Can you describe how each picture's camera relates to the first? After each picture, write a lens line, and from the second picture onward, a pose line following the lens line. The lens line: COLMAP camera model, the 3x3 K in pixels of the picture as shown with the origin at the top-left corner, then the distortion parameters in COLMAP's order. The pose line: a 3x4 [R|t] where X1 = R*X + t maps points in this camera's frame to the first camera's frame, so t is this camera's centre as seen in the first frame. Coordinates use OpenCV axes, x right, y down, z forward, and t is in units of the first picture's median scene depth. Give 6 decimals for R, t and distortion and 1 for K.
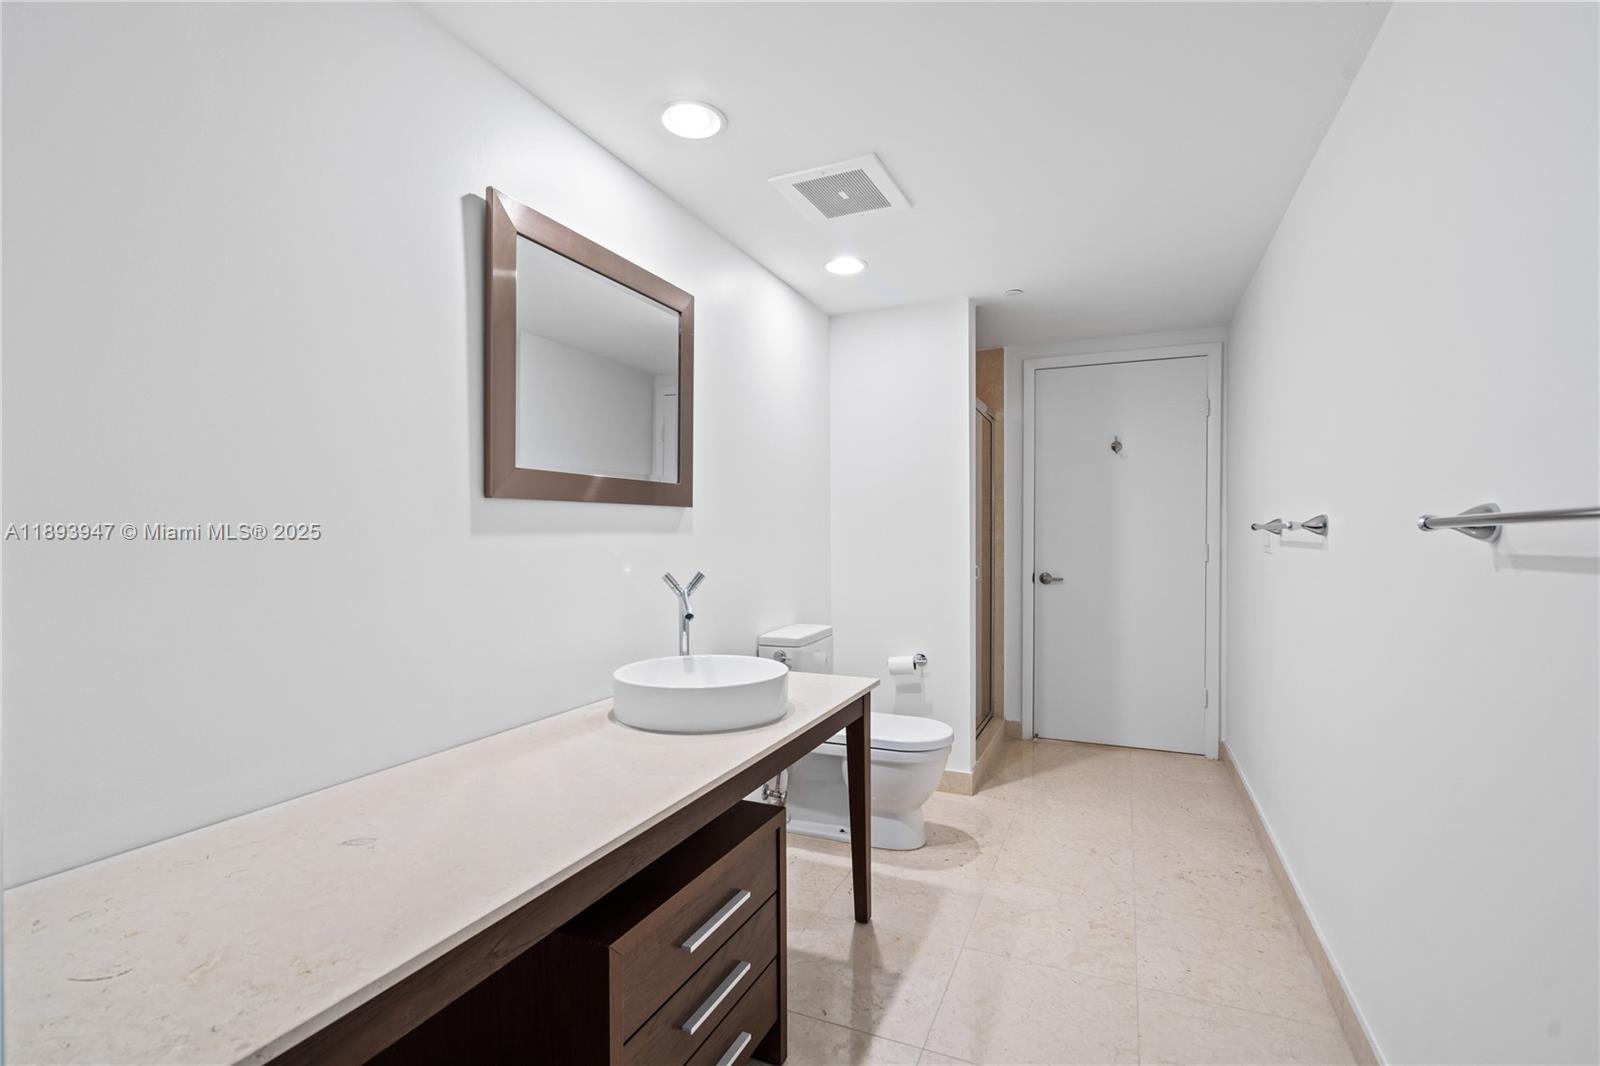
lens RADIAL K [[730.4, 0, 800.5], [0, 730.4, 539.1], [0, 0, 1]] dist [-0.006927, 0.000360]
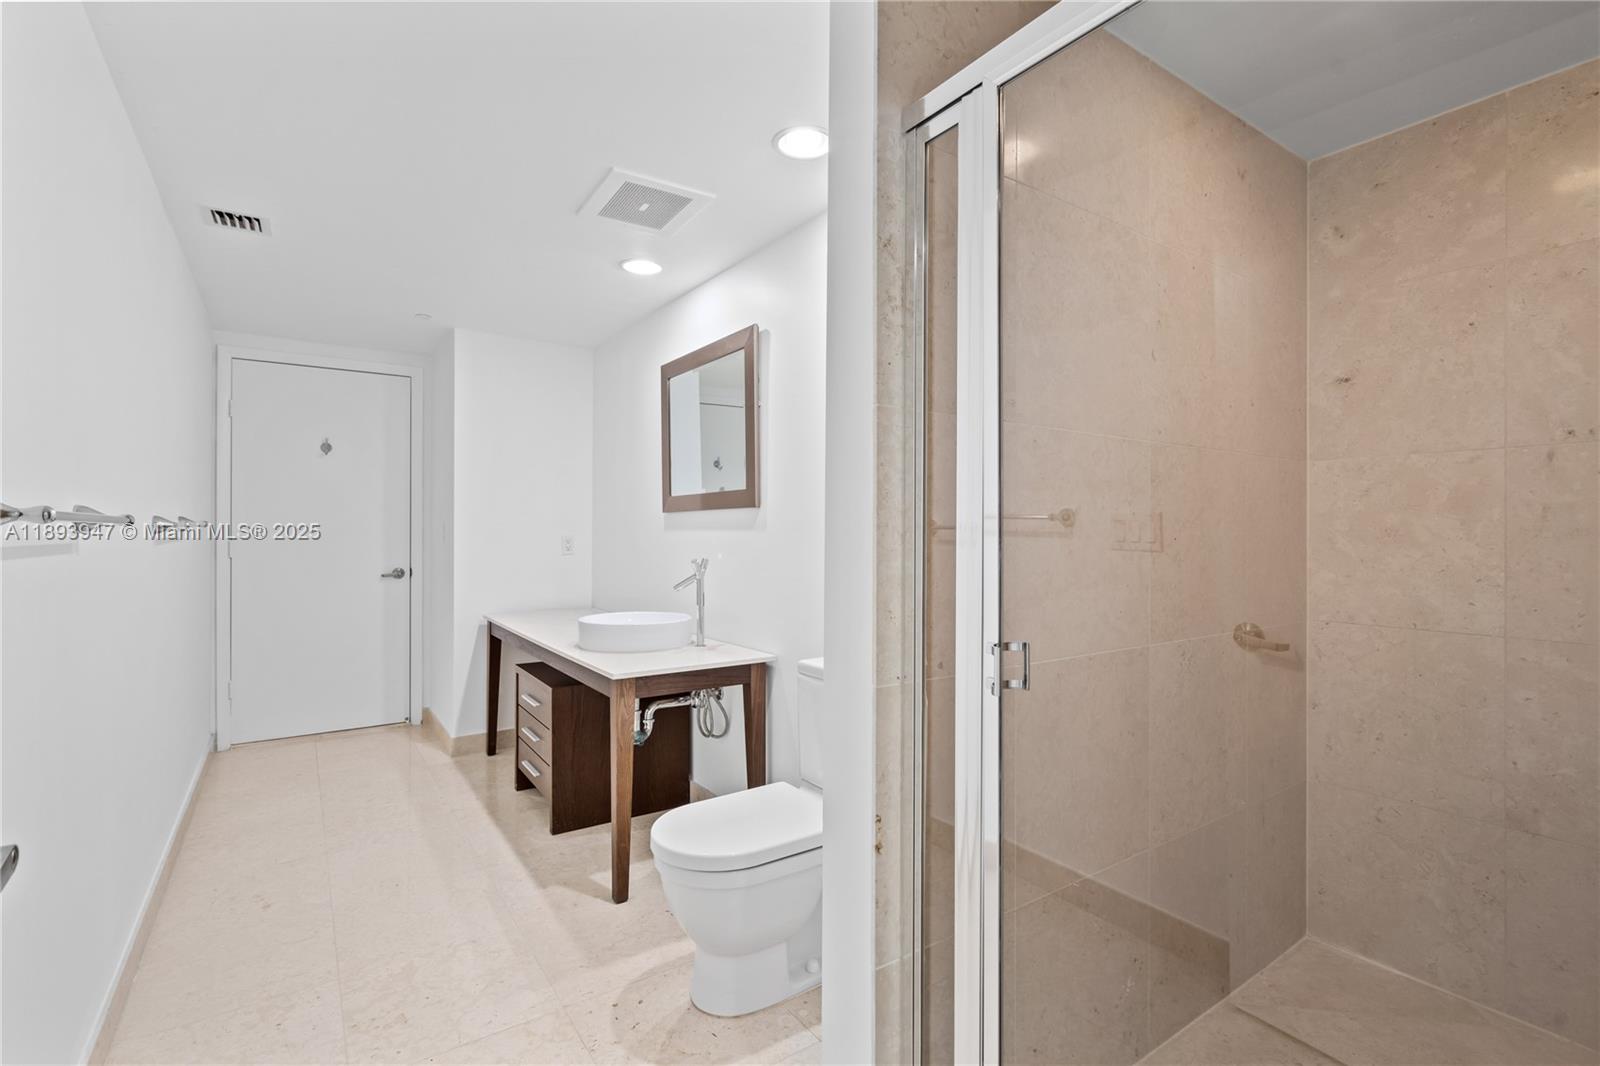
lens RADIAL K [[730.4, 0, 799.3], [0, 730.4, 525.6], [0, 0, 1]] dist [-0.006927, 0.000360]
pose [[-0.523237, -0.004741, -0.852174, 0.855669], [-0.006558, 0.999977, -0.001537, -0.013799], [0.852162, 0.004785, -0.523256, 1.787039]]
